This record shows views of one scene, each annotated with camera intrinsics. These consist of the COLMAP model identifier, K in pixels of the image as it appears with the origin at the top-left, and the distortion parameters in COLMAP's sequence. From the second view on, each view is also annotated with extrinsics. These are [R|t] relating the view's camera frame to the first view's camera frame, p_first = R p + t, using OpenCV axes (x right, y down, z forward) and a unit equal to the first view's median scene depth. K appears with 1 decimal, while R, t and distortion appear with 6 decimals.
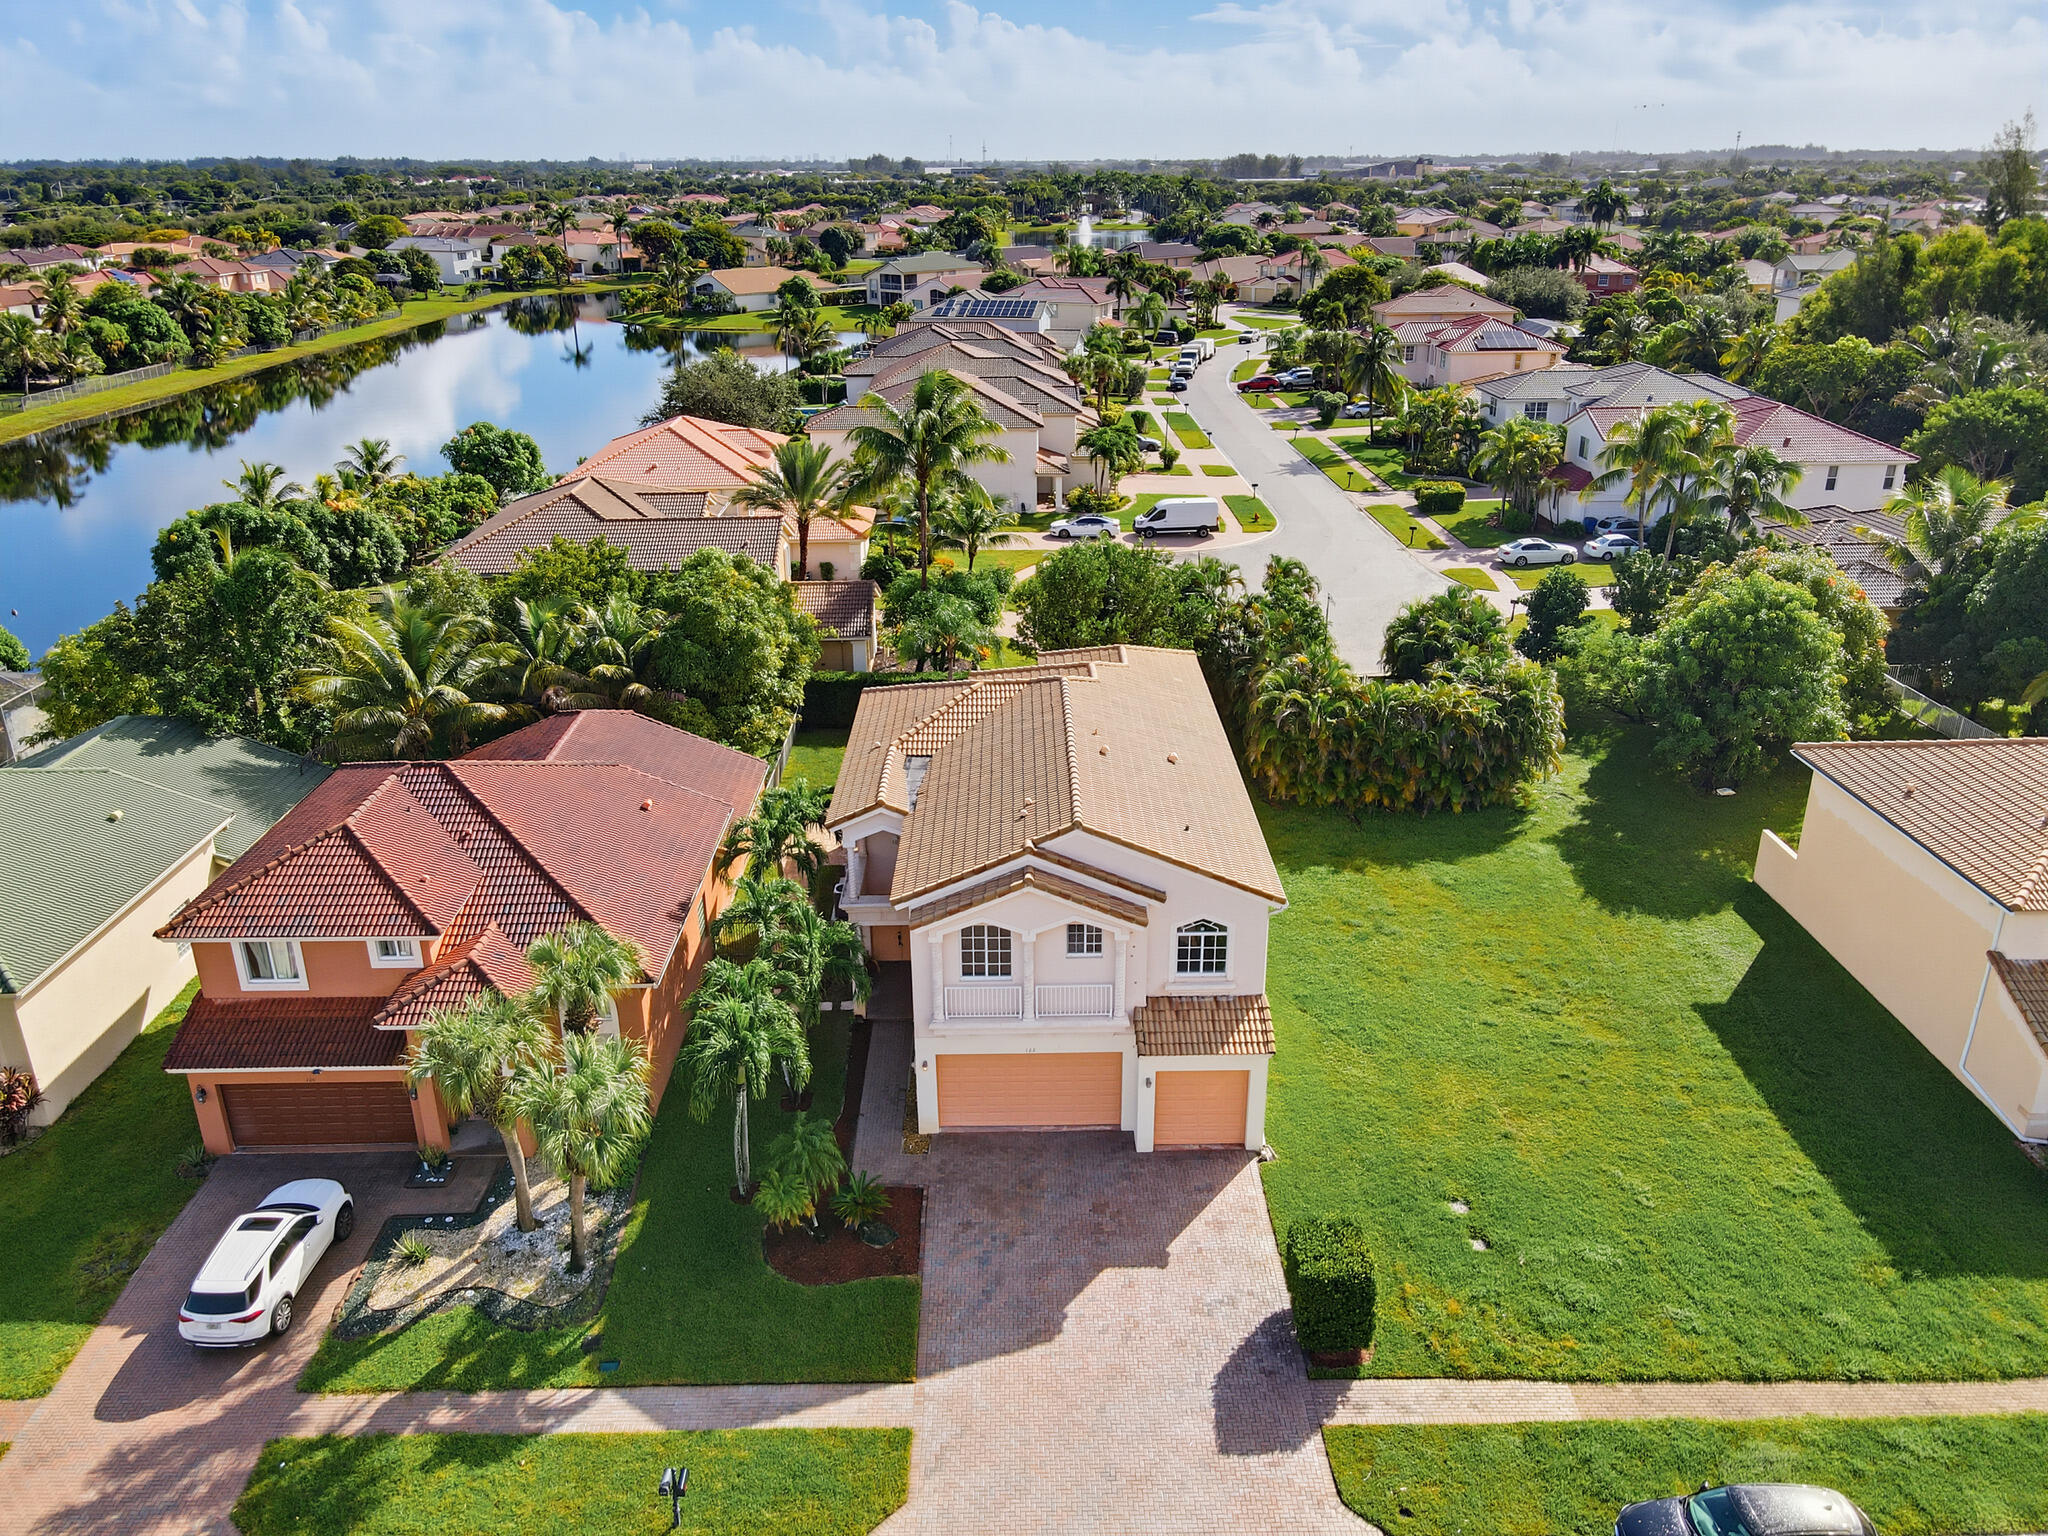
lens RADIAL K [[1506.7, 0, 1028.8], [0, 1506.7, 760.7], [0, 0, 1]] dist [-0.007837, 0.041678]
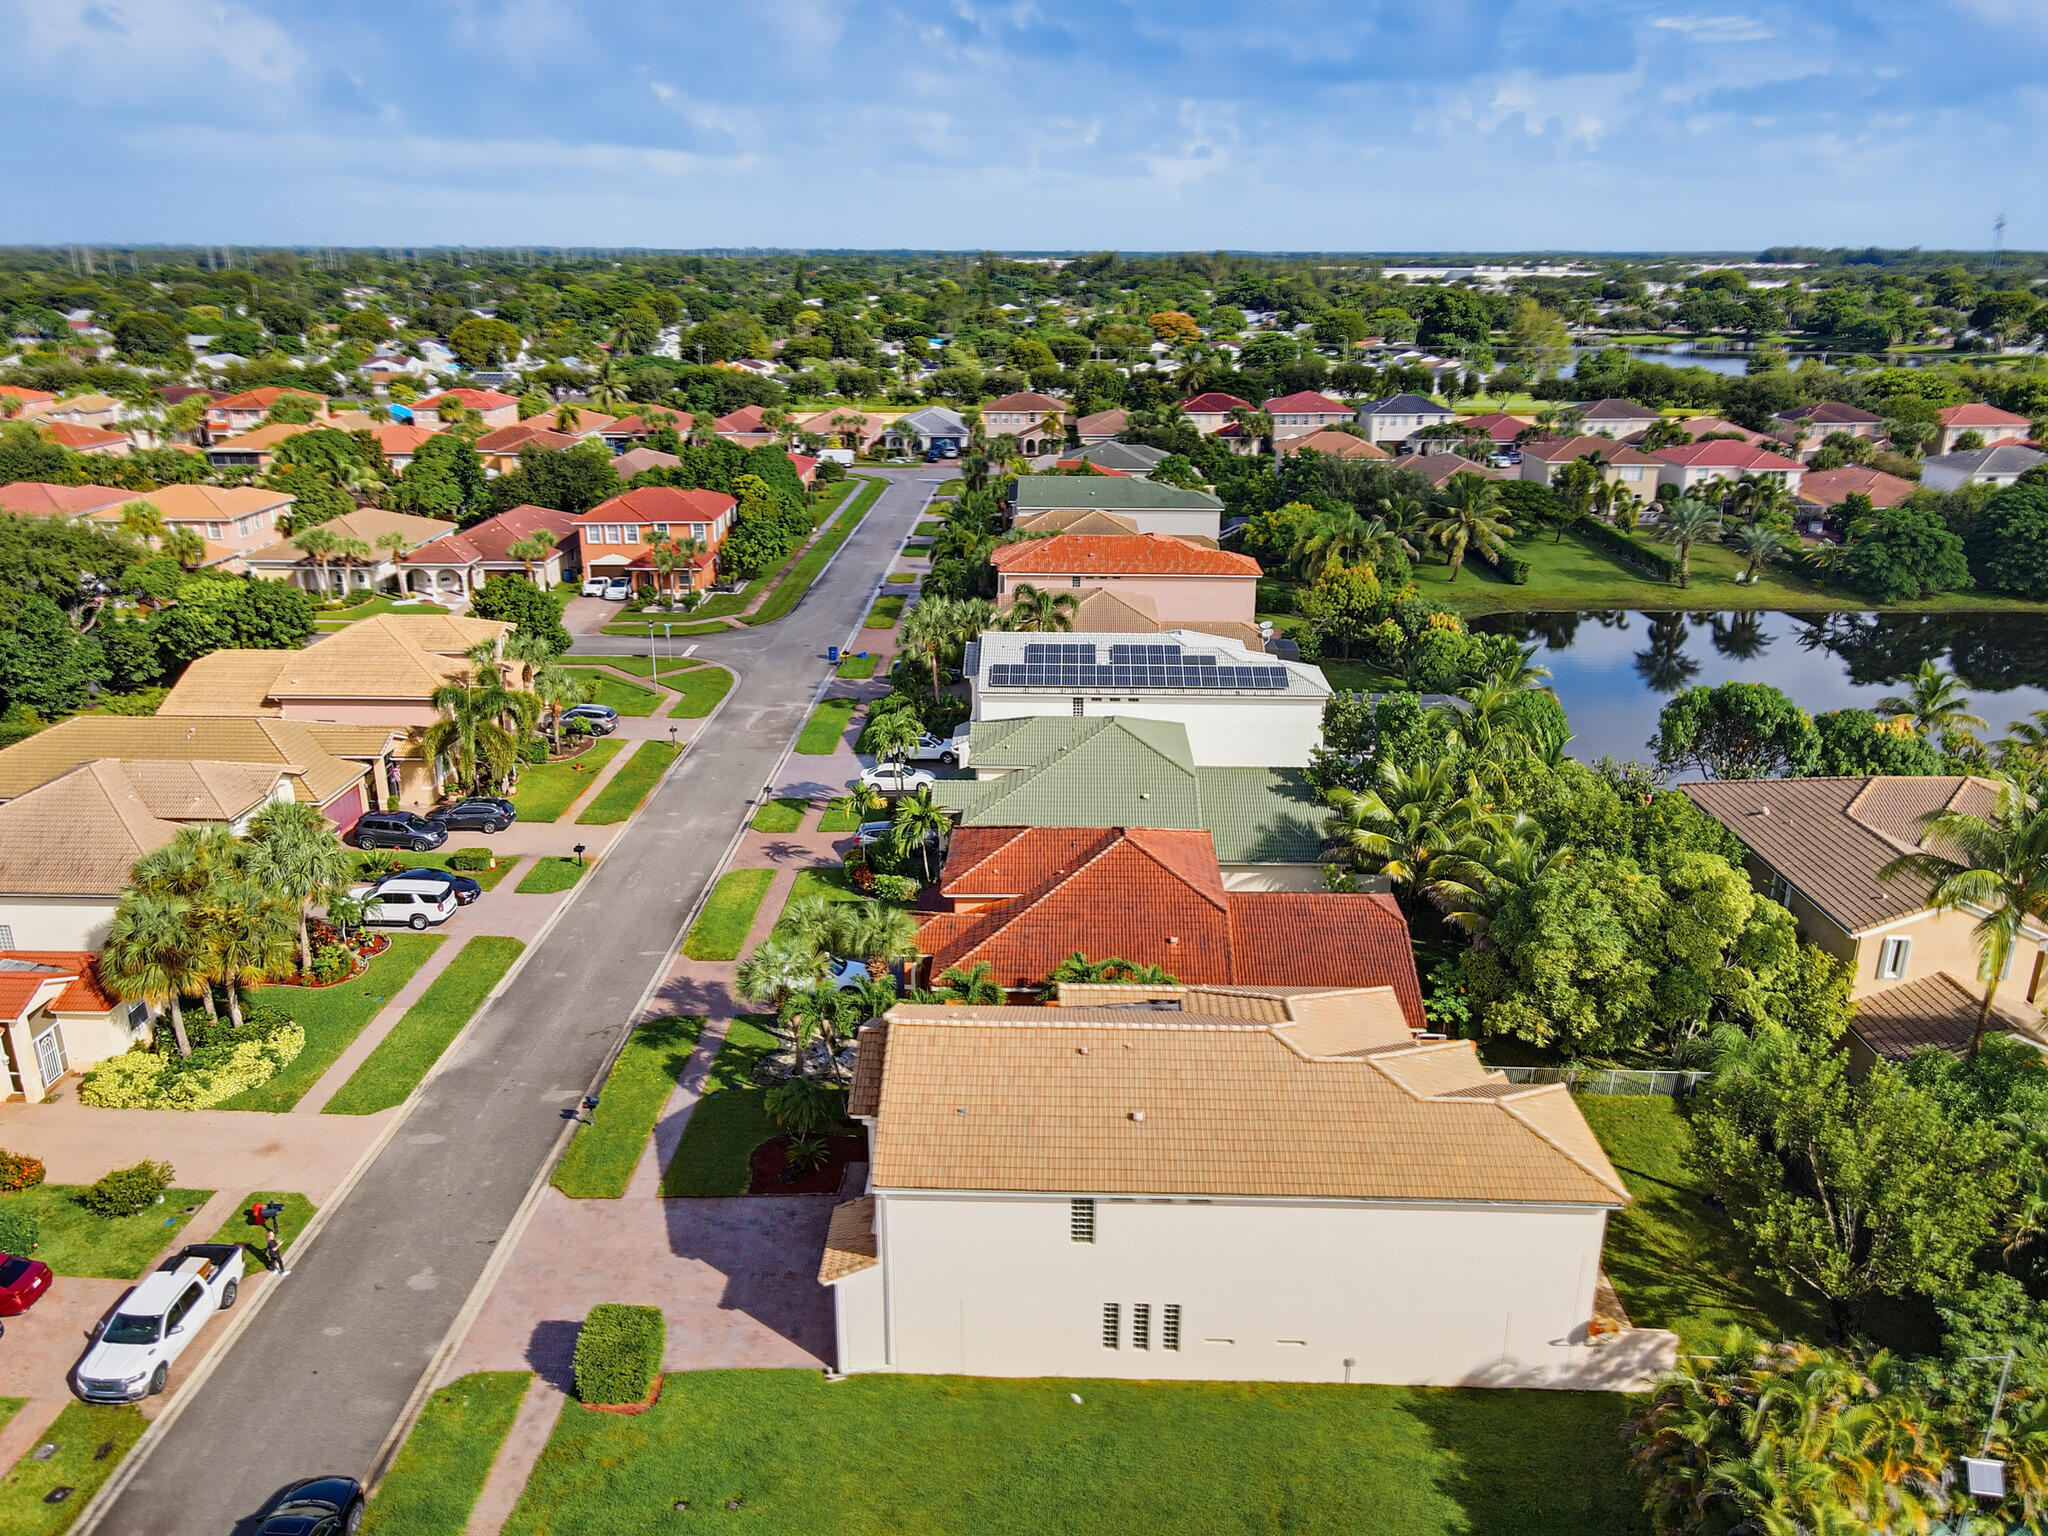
lens RADIAL K [[1542.7, 0, 1033.9], [0, 1542.7, 764.5], [0, 0, 1]] dist [0.001731, 0.042461]
pose [[-0.040216, 0.329268, -0.943380, 1.080114], [-0.377775, 0.869052, 0.319429, -0.550377], [0.925024, 0.369231, 0.089439, 0.867791]]
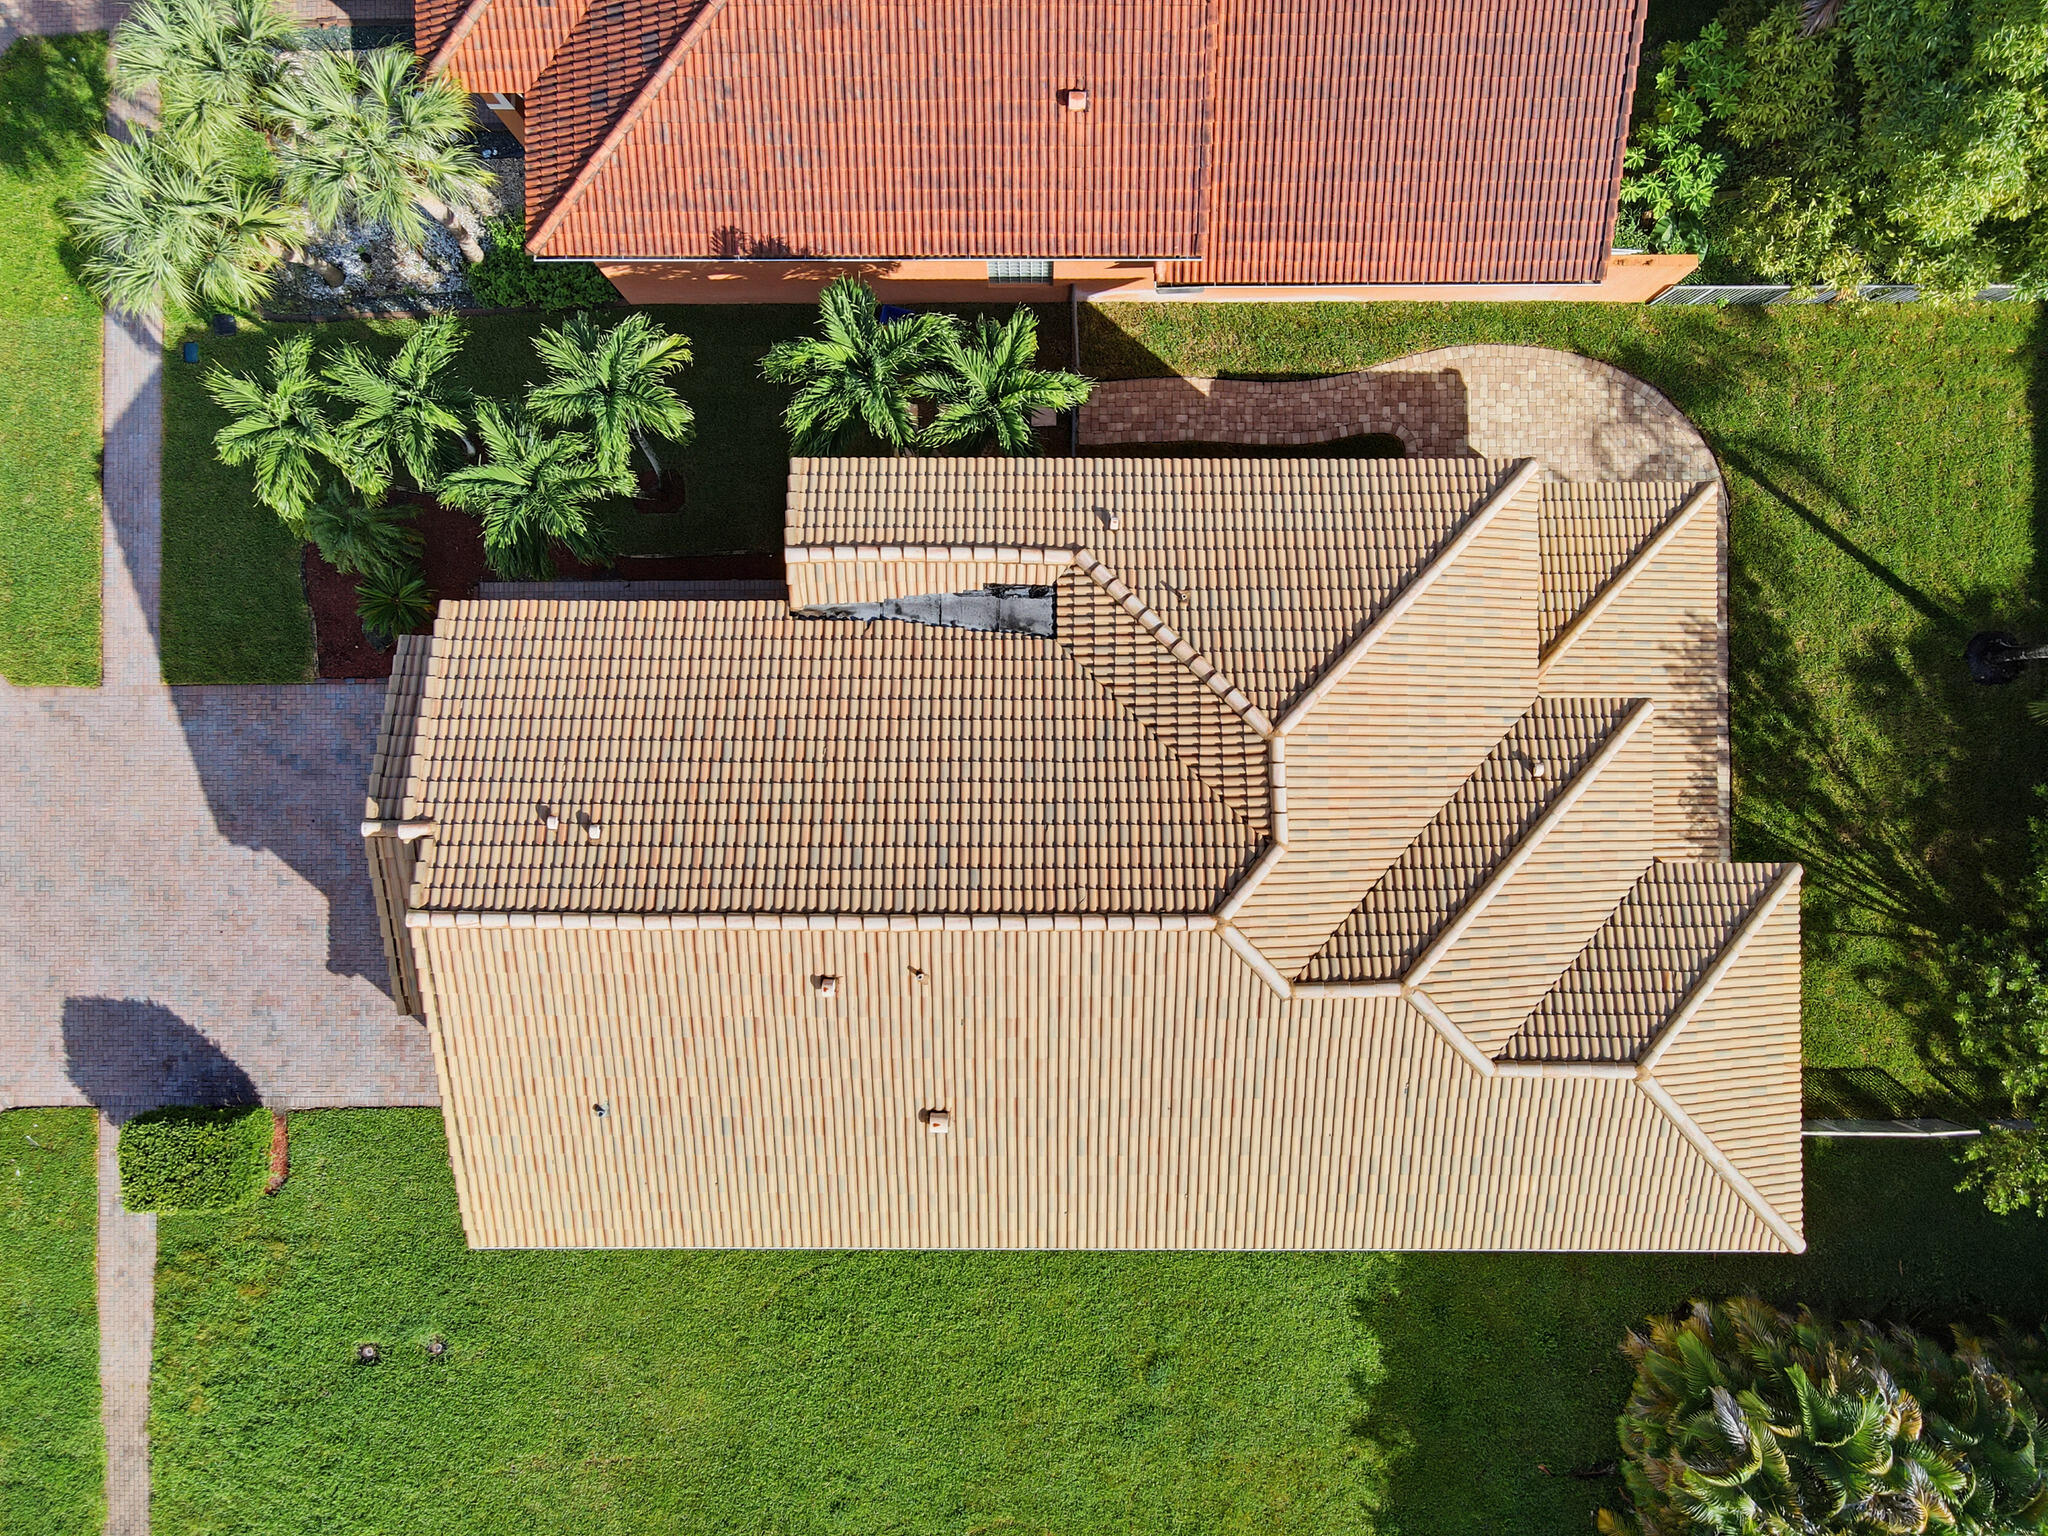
lens RADIAL K [[1503.6, 0, 1026.4], [0, 1503.6, 762.2], [0, 0, 1]] dist [0.014604, 0.000380]
pose [[-0.009958, 0.999922, -0.007517, -0.021228], [-0.370322, 0.003295, 0.928898, -0.543238], [0.928850, 0.012033, 0.370260, 0.948141]]
